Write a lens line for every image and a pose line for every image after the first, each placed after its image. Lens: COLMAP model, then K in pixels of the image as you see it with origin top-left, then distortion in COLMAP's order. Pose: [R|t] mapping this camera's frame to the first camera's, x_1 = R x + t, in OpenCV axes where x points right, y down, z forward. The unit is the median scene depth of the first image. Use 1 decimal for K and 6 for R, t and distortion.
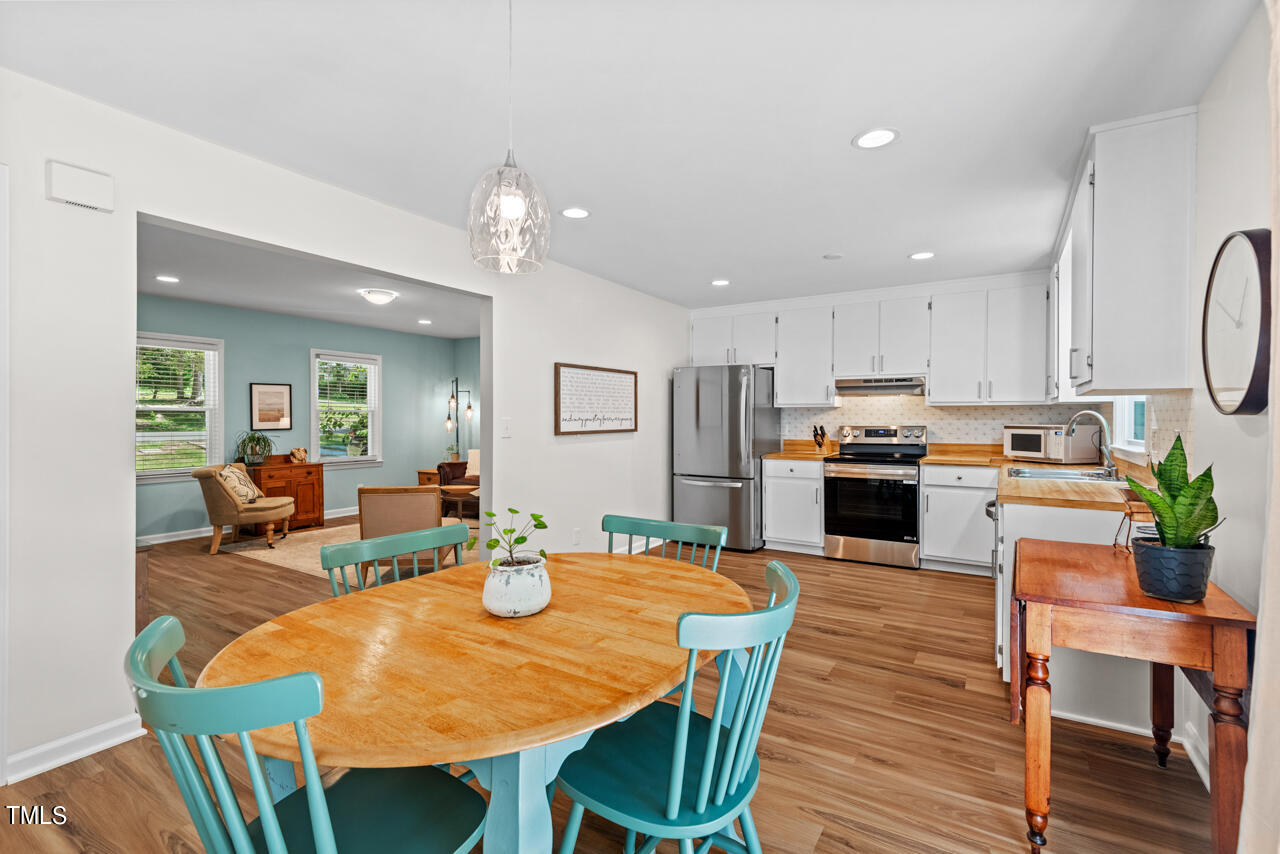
lens RADIAL K [[584.8, 0, 647.7], [0, 584.8, 424.8], [0, 0, 1]] dist [0.007501, -0.004356]
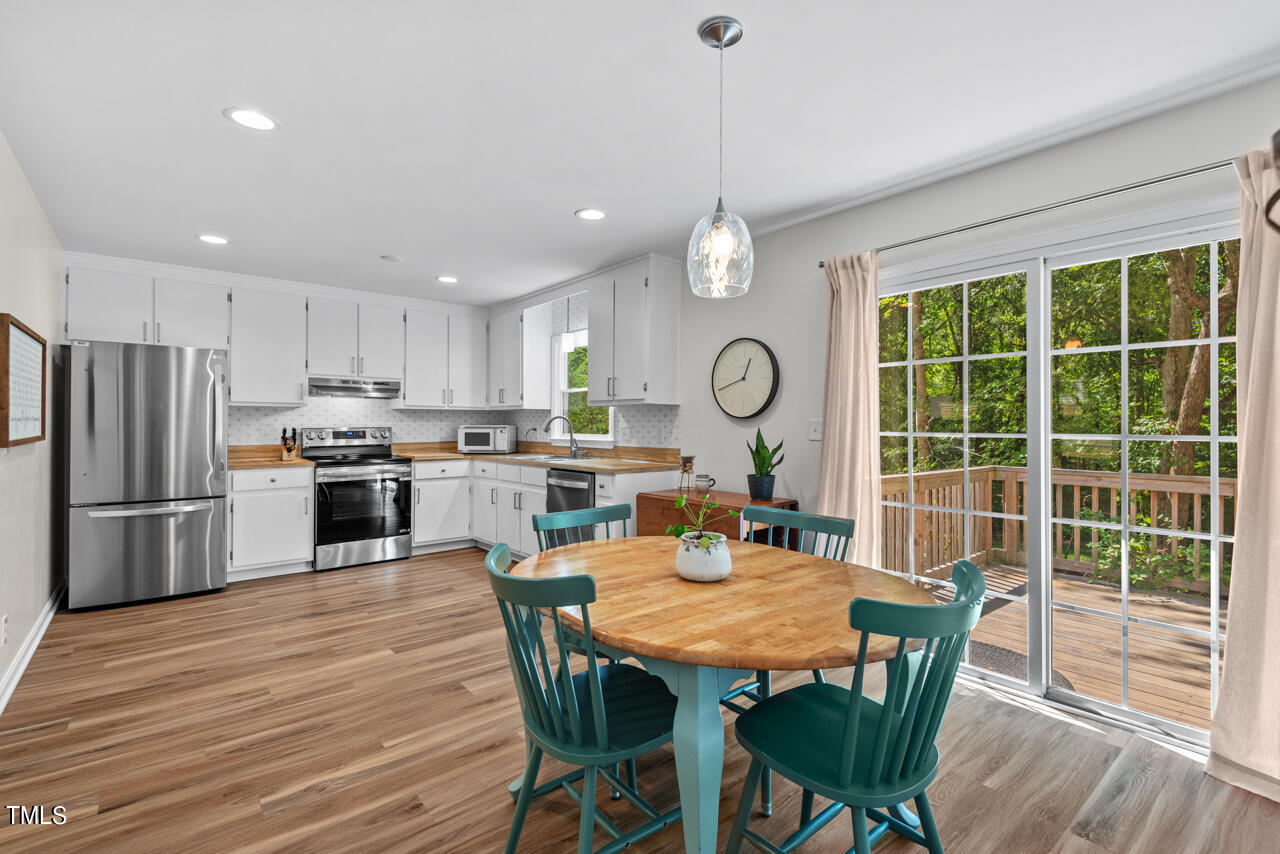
lens RADIAL K [[584.8, 0, 653.3], [0, 584.8, 422.8], [0, 0, 1]] dist [0.007501, -0.004356]
pose [[0.286017, 0.001374, 0.958224, -0.437076], [0.009266, 0.999948, -0.004199, 0.002897], [-0.958180, 0.010080, 0.285989, 0.236004]]
